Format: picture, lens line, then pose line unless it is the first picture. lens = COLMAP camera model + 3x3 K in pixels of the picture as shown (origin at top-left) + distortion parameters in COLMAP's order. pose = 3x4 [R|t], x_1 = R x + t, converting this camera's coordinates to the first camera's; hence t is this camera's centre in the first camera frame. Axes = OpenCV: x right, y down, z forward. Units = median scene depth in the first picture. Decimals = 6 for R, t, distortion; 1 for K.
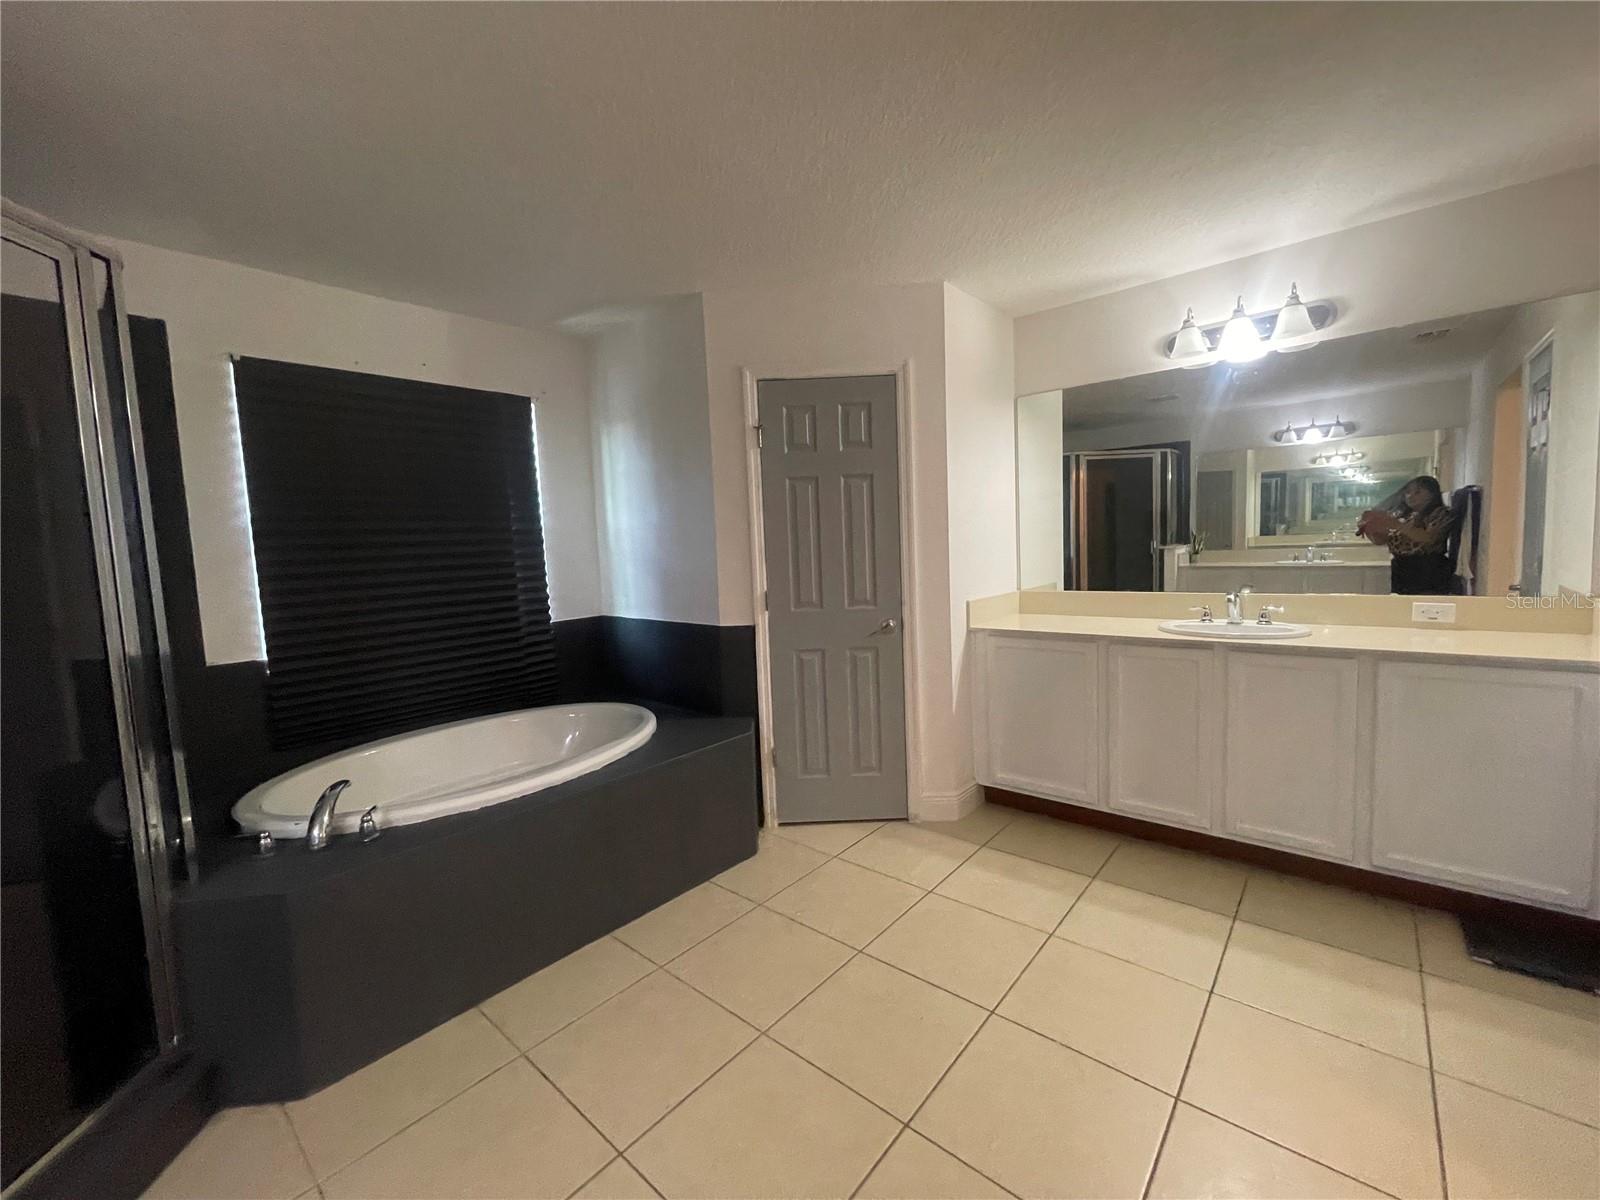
lens RADIAL K [[651.4, 0, 802.1], [0, 651.4, 597.0], [0, 0, 1]] dist [-0.002832, 0.000703]
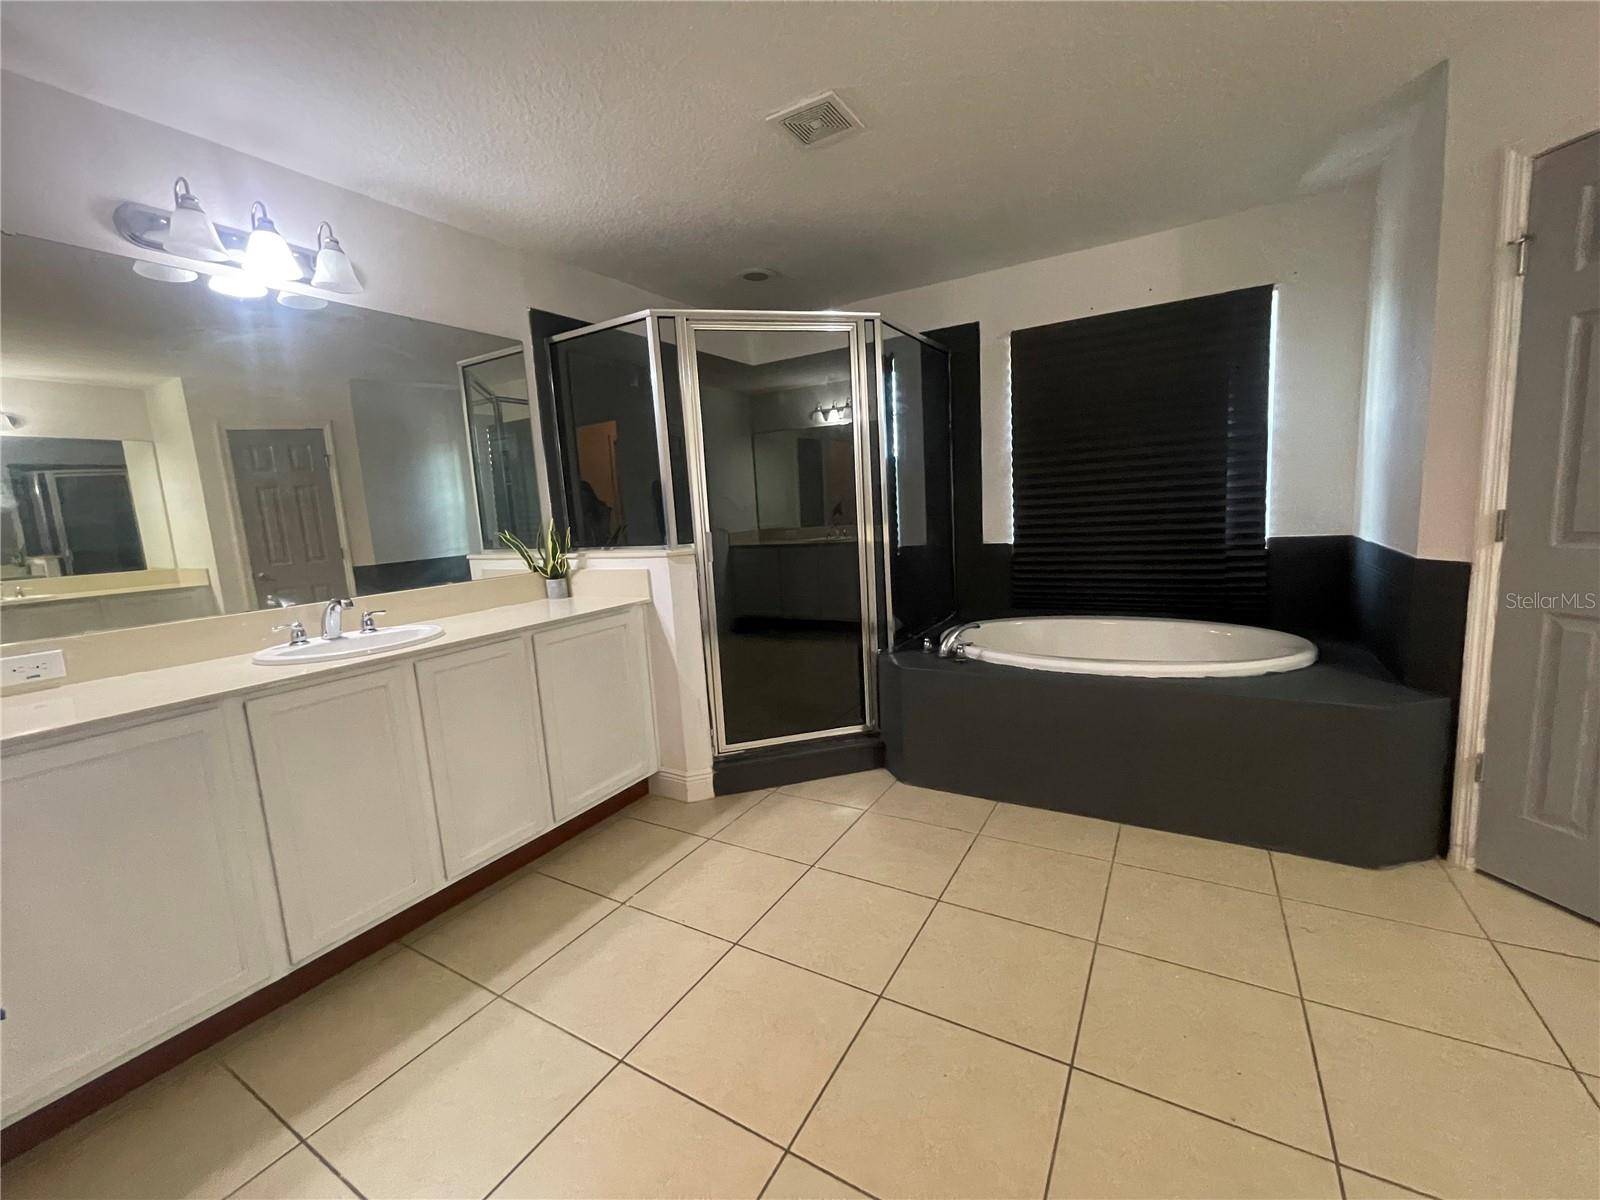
lens RADIAL K [[651.4, 0, 803.7], [0, 651.4, 595.6], [0, 0, 1]] dist [-0.002832, 0.000703]
pose [[0.186306, 0.164144, -0.968683, 0.438619], [-0.032078, 0.986436, 0.160982, -0.007410], [0.981968, 0.001082, 0.189044, 0.214966]]
